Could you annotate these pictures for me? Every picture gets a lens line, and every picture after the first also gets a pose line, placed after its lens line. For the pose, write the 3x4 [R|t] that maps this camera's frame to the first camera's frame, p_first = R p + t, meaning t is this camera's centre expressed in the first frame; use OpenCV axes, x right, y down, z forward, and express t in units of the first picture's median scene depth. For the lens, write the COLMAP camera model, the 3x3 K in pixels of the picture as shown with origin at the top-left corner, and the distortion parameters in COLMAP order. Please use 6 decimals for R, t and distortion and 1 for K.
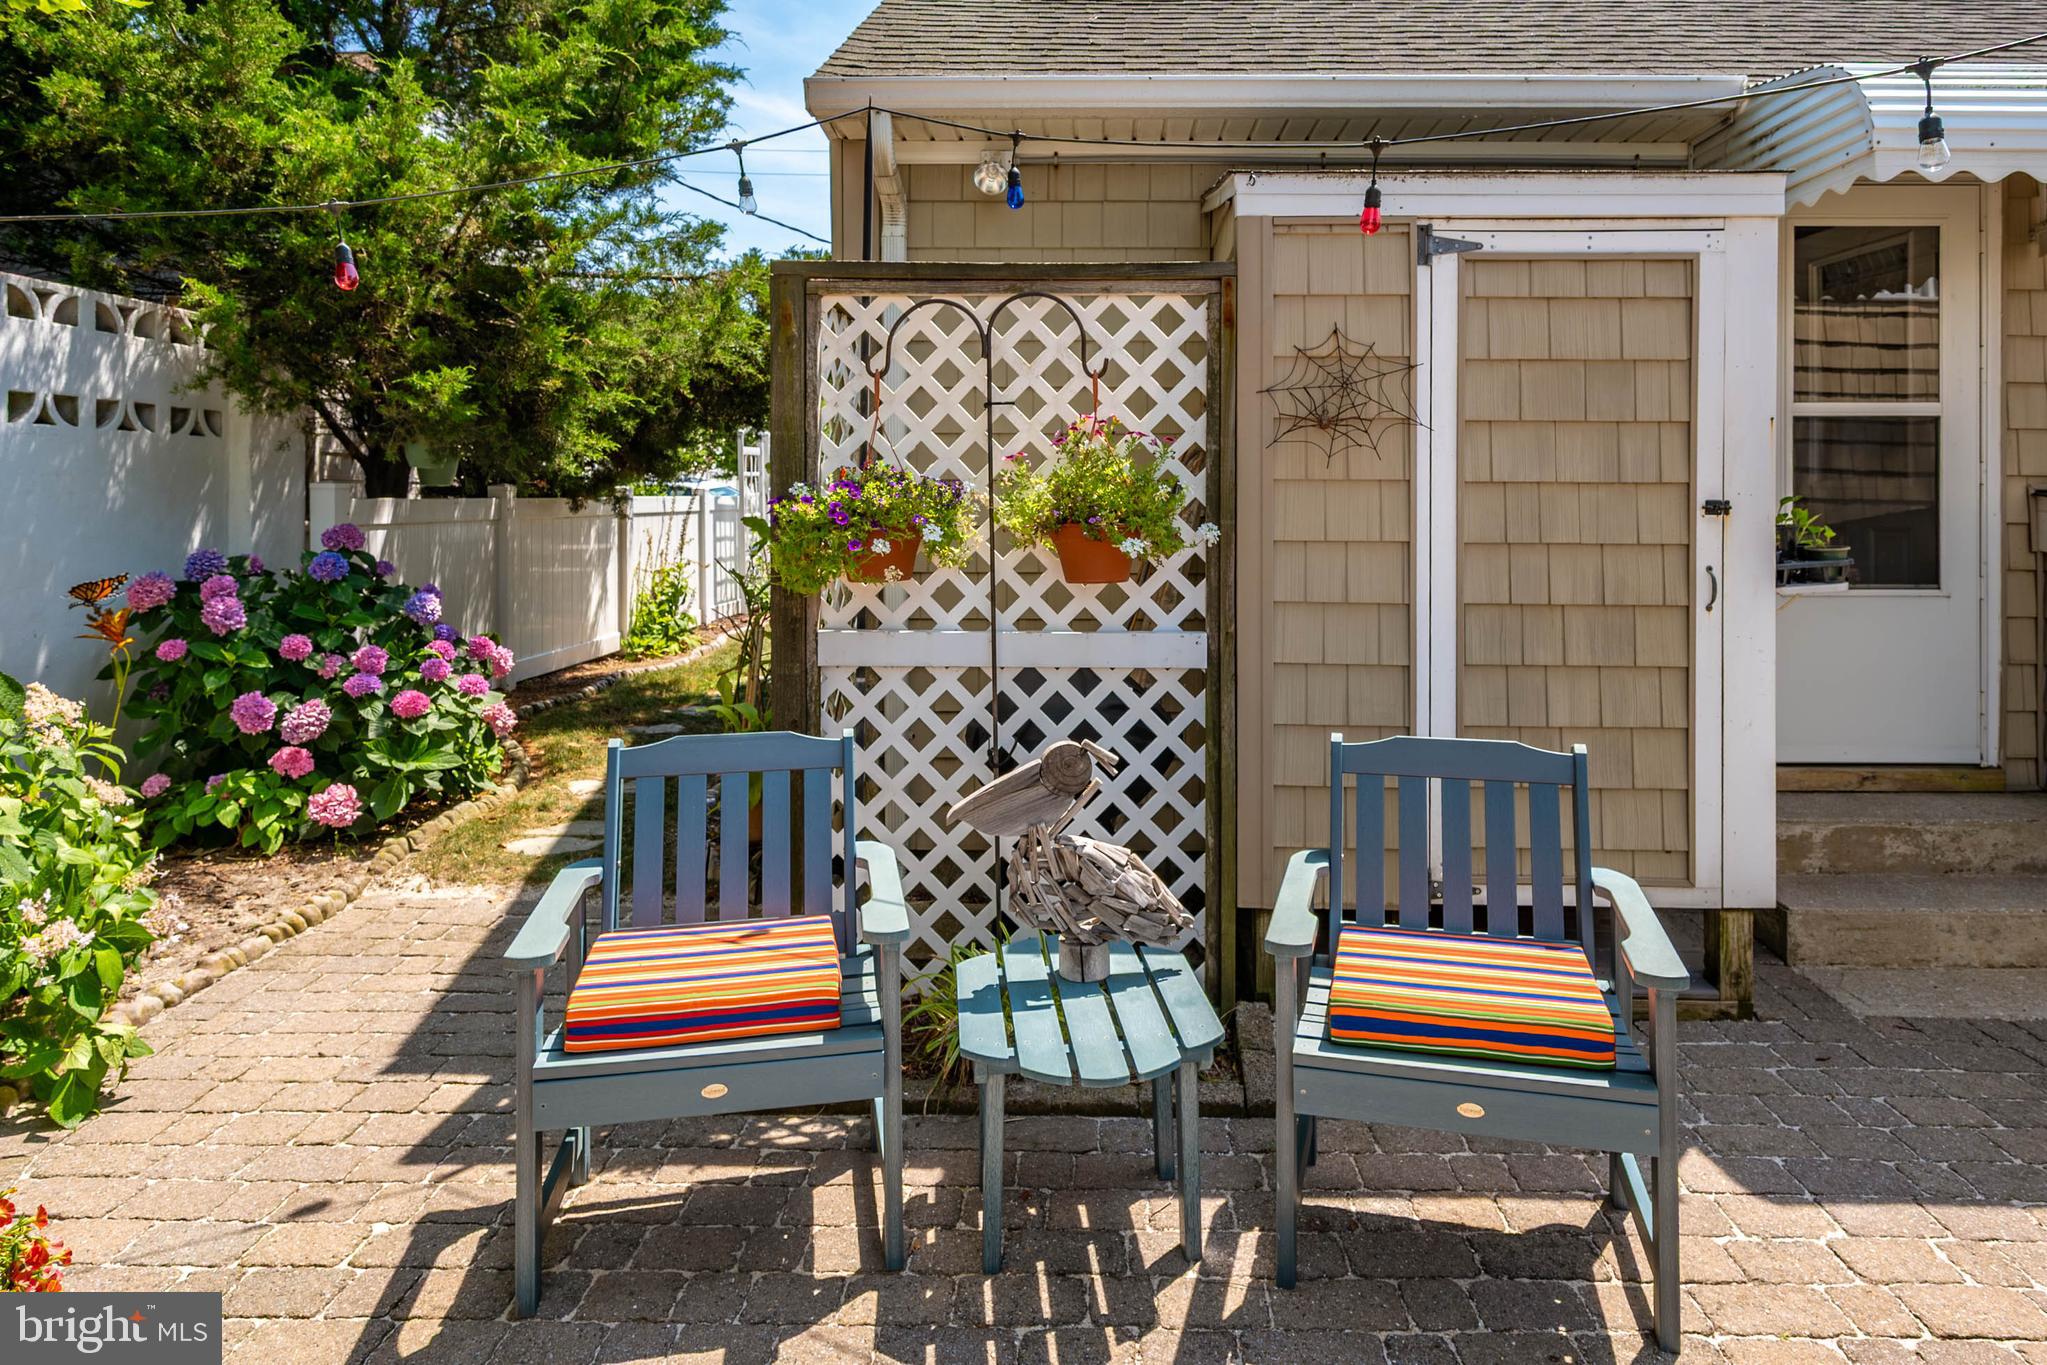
lens RADIAL K [[1173.7, 0, 1030.5], [0, 1173.7, 501.3], [0, 0, 1]] dist [-0.004198, 0.000263]
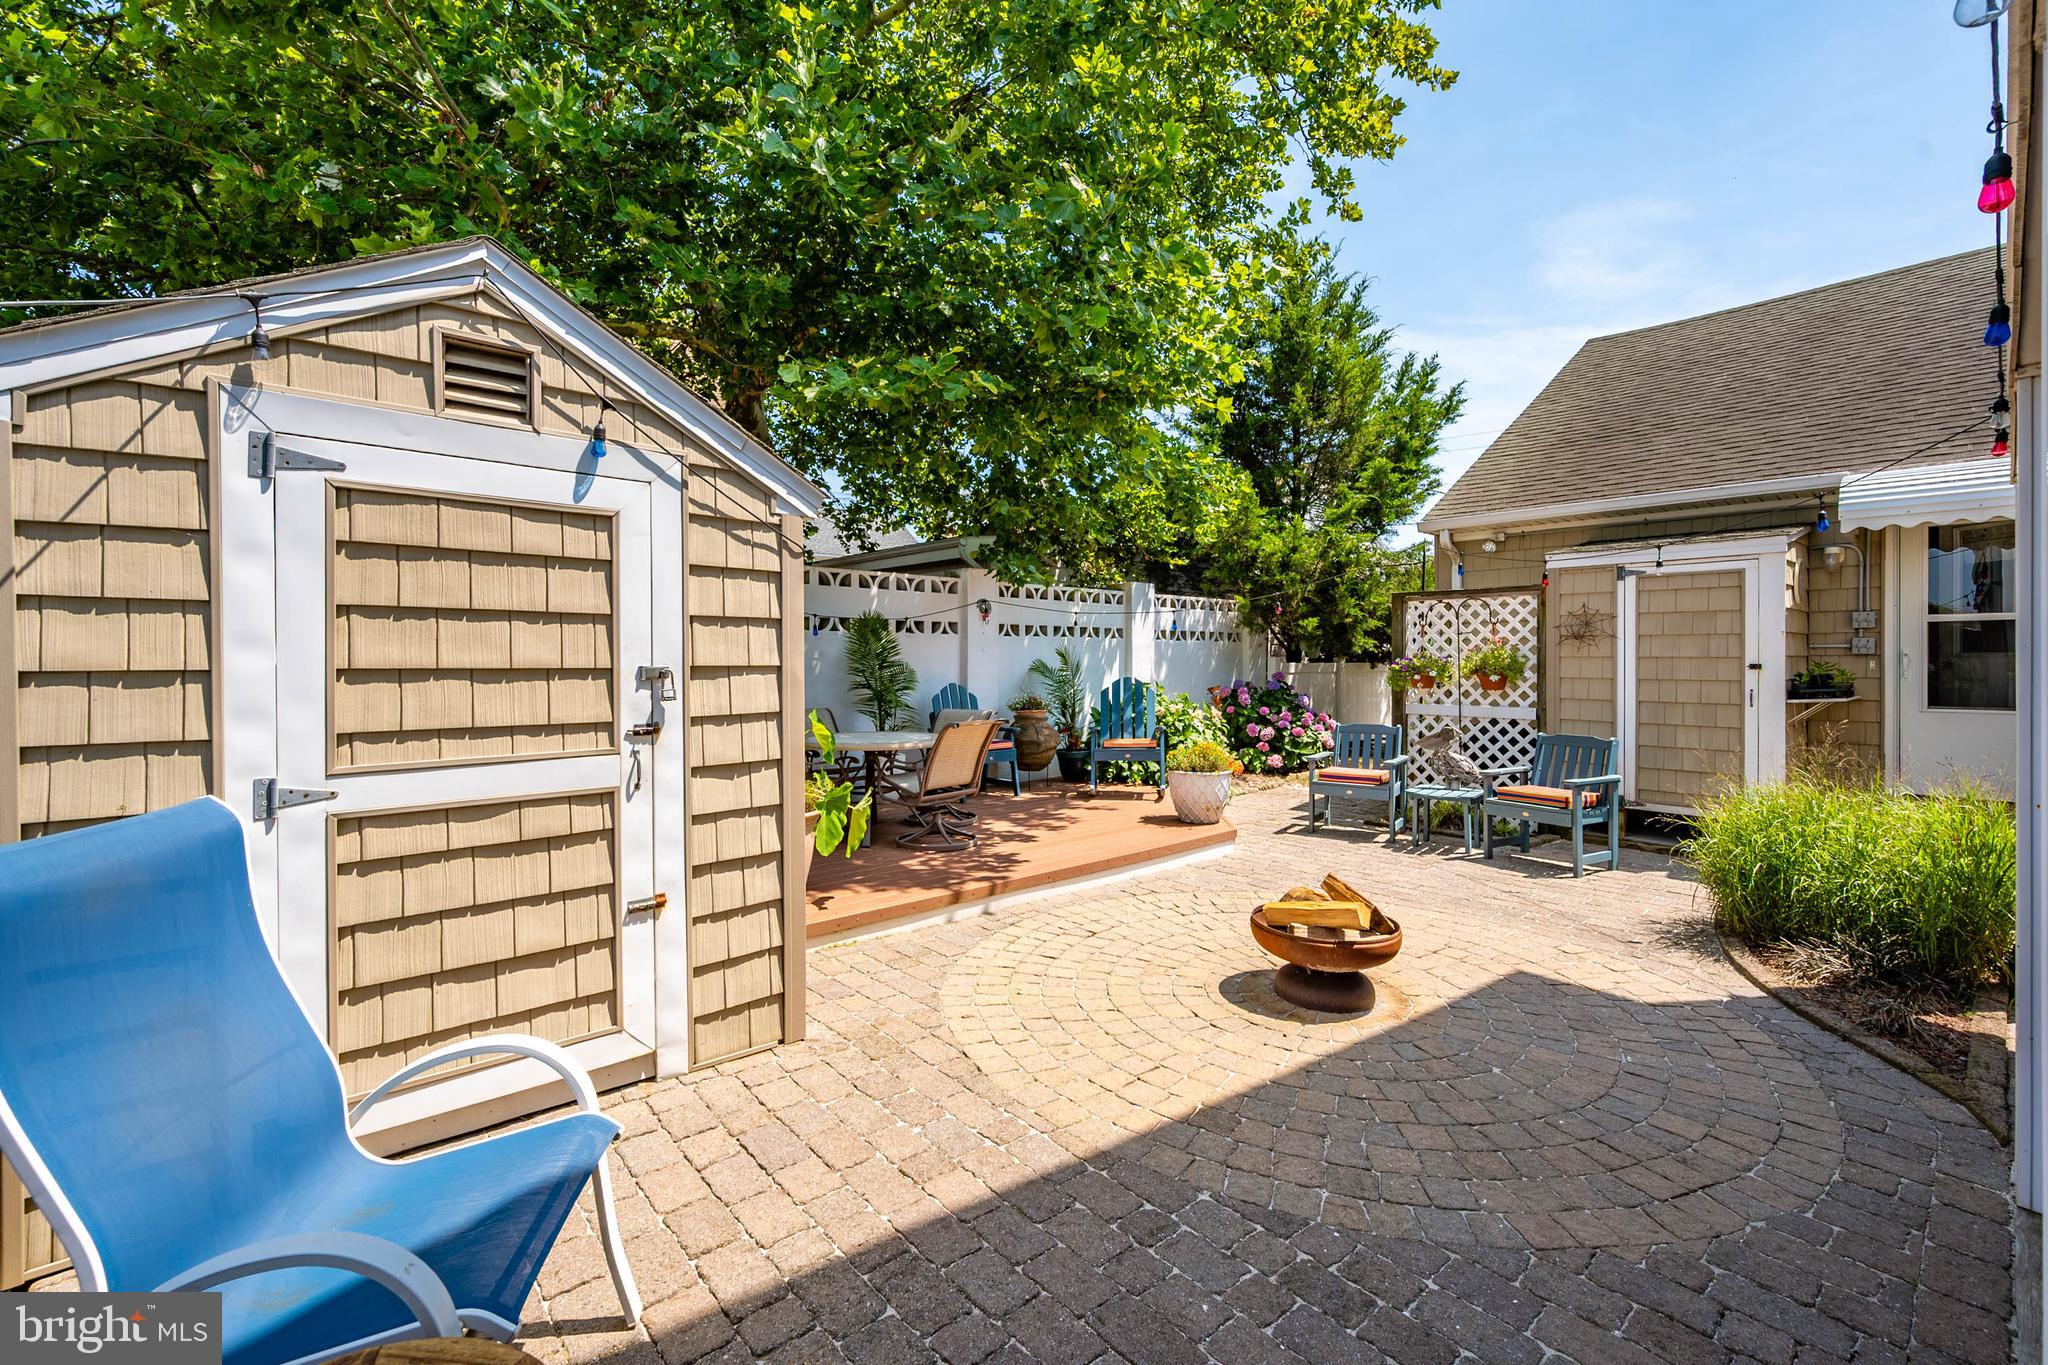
lens RADIAL K [[919.7, 0, 1020.4], [0, 919.7, 673.2], [0, 0, 1]] dist [0.000172, 0.000044]
pose [[0.692757, 0.008229, -0.721125, 0.920710], [-0.002168, 0.999954, 0.009327, 0.004365], [0.721168, -0.004898, 0.692743, -1.558094]]
